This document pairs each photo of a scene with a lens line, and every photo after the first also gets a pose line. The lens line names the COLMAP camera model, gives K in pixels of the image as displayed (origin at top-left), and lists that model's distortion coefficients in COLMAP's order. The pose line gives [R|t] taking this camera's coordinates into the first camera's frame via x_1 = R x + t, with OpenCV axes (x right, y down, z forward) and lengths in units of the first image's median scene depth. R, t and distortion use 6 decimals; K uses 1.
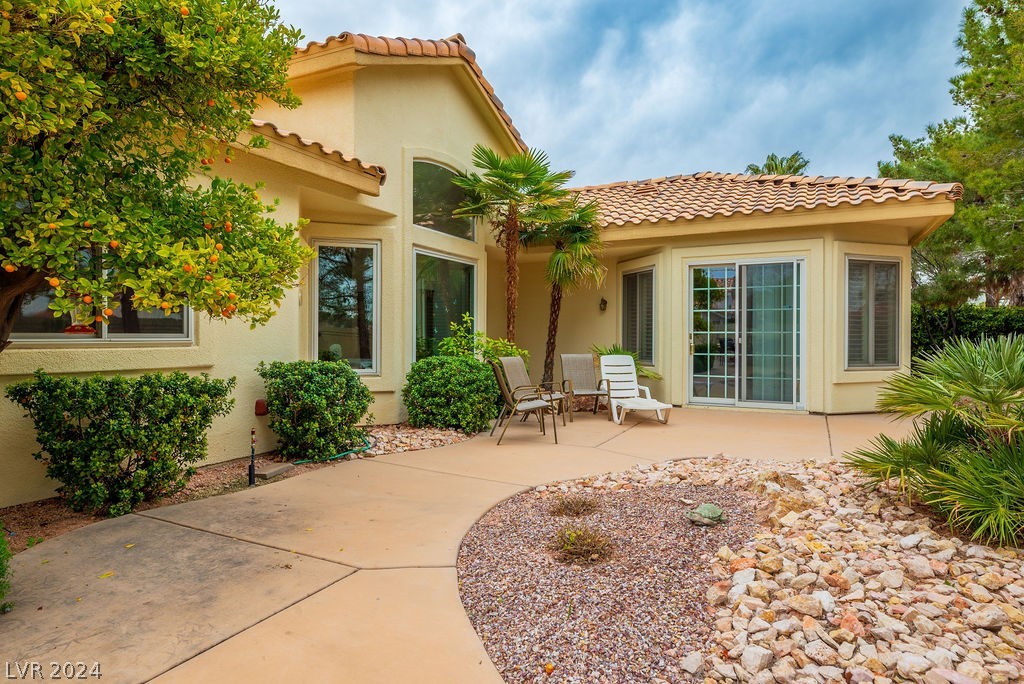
lens RADIAL K [[574.9, 0, 511.1], [0, 574.9, 336.5], [0, 0, 1]] dist [0.005683, 0.000791]
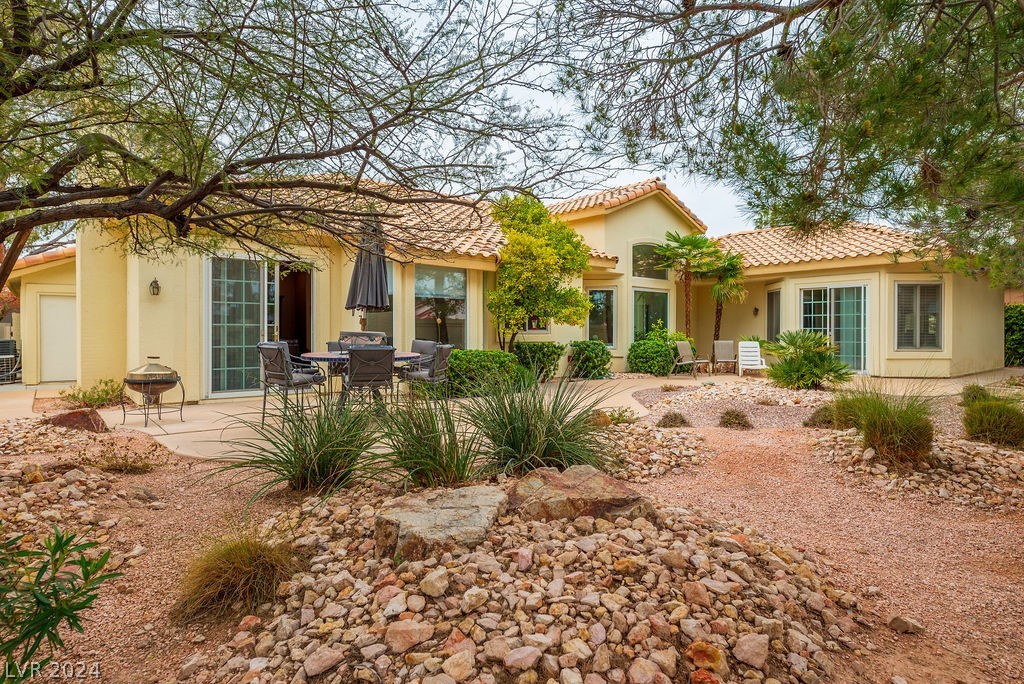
lens RADIAL K [[574.9, 0, 512.8], [0, 574.9, 334.2], [0, 0, 1]] dist [0.005683, 0.000791]
pose [[0.911717, 0.000888, -0.410817, 0.267375], [0.000692, 0.999993, 0.003697, 0.003376], [0.410818, -0.003655, 0.911710, -0.993394]]
